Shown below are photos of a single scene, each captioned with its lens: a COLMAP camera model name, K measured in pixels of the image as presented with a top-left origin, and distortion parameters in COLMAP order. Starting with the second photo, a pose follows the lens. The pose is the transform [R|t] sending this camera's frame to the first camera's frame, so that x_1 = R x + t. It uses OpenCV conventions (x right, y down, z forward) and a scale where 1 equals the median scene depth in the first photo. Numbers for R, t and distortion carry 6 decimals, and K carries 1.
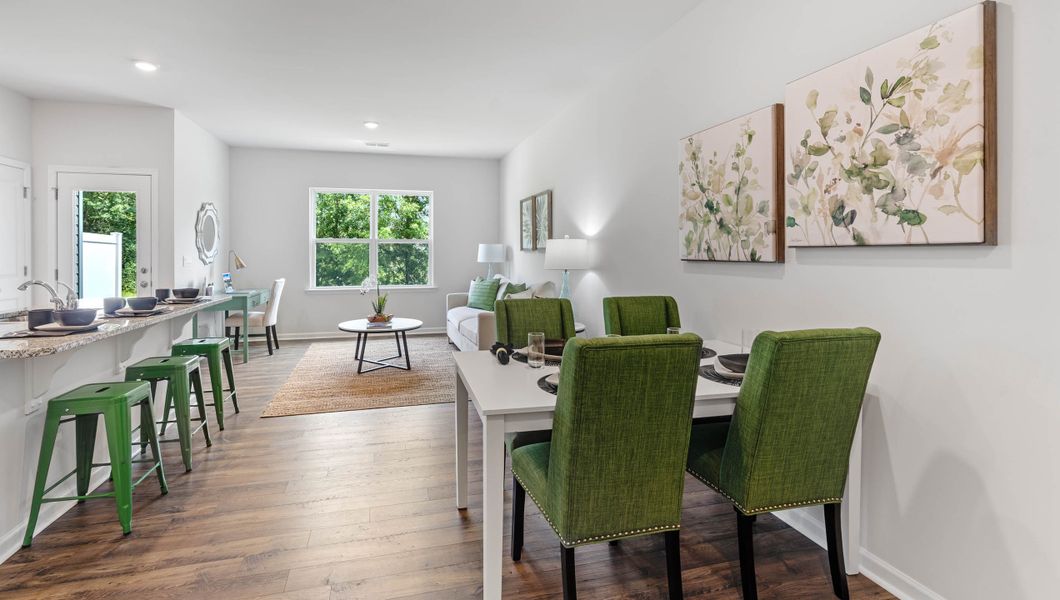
lens RADIAL K [[491.4, 0, 519.7], [0, 491.4, 260.6], [0, 0, 1]] dist [0.002325, -0.002143]
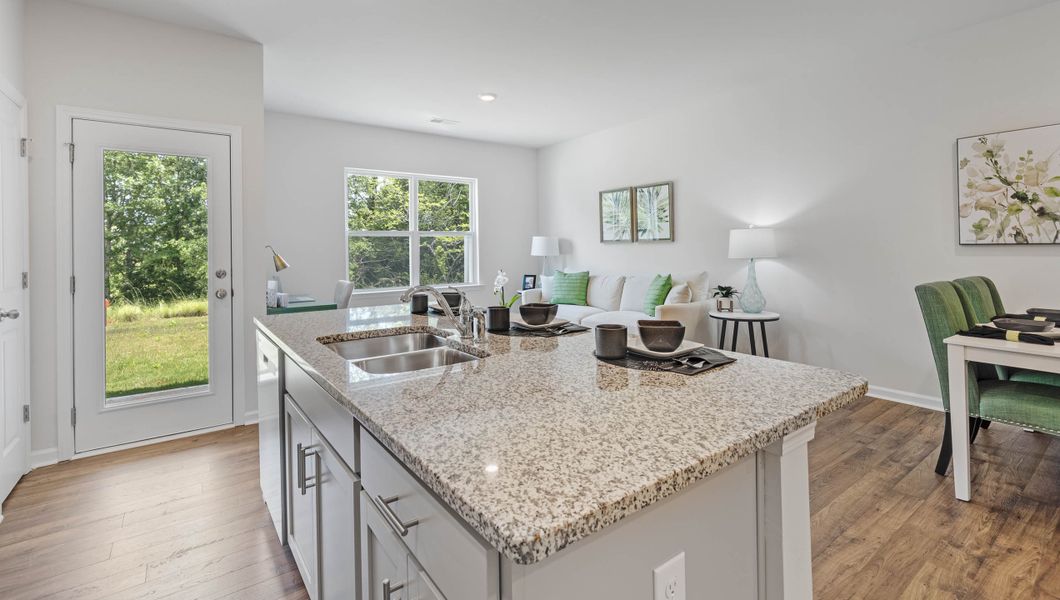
lens RADIAL K [[468.7, 0, 548.5], [0, 468.7, 242.0], [0, 0, 1]] dist [-0.005692, 0.003633]
pose [[0.920894, -0.008009, 0.389732, -0.991996], [0.019472, 0.999486, -0.025471, 0.001995], [-0.389327, 0.031045, 0.920576, 0.387354]]
